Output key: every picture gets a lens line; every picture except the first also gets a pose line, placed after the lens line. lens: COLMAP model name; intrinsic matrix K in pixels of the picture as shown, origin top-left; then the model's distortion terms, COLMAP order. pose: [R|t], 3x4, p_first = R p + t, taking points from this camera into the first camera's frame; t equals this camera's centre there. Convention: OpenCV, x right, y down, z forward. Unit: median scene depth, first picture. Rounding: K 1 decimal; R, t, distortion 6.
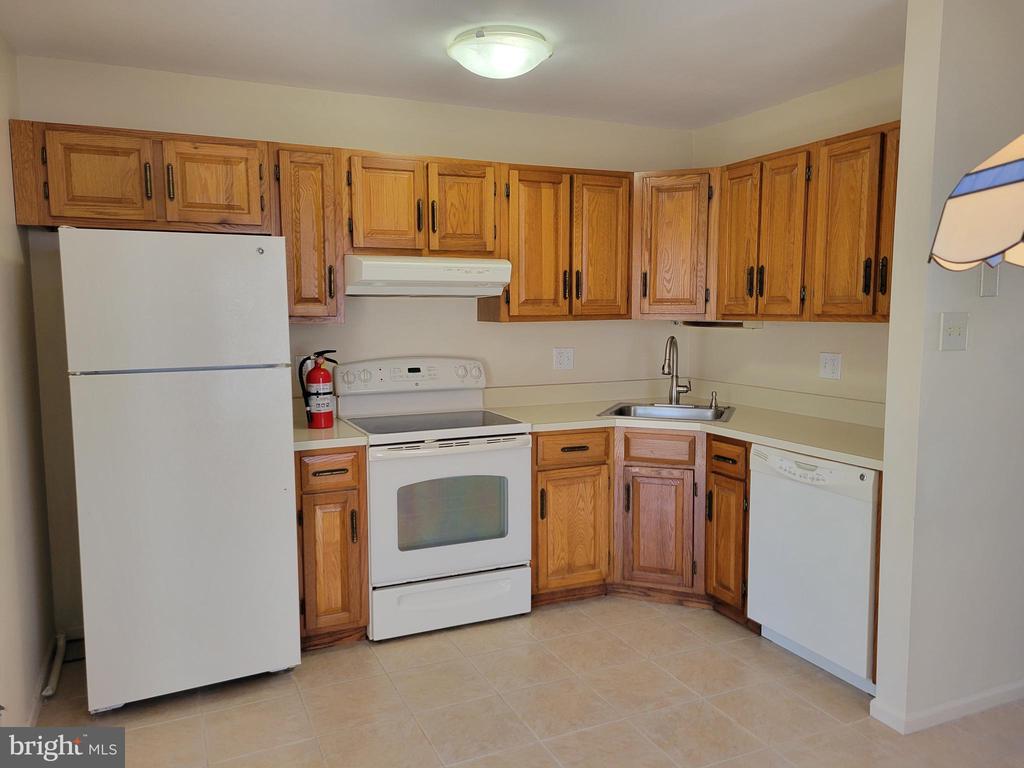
lens RADIAL K [[769.7, 0, 511.0], [0, 769.7, 386.6], [0, 0, 1]] dist [0.042651, -0.003085]
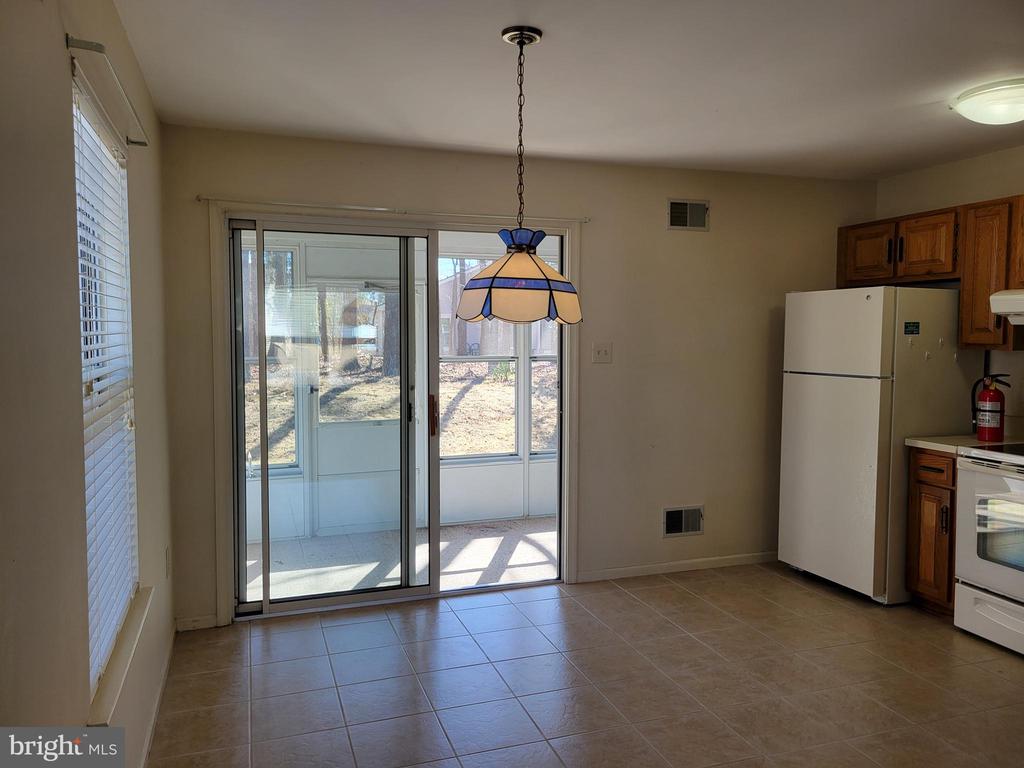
lens RADIAL K [[769.7, 0, 511.8], [0, 769.7, 381.2], [0, 0, 1]] dist [0.042651, -0.003085]
pose [[-0.089216, 0.070443, -0.993518, 1.052264], [-0.100823, 0.991733, 0.079370, -0.060036], [0.990896, 0.107250, -0.081376, 0.415902]]
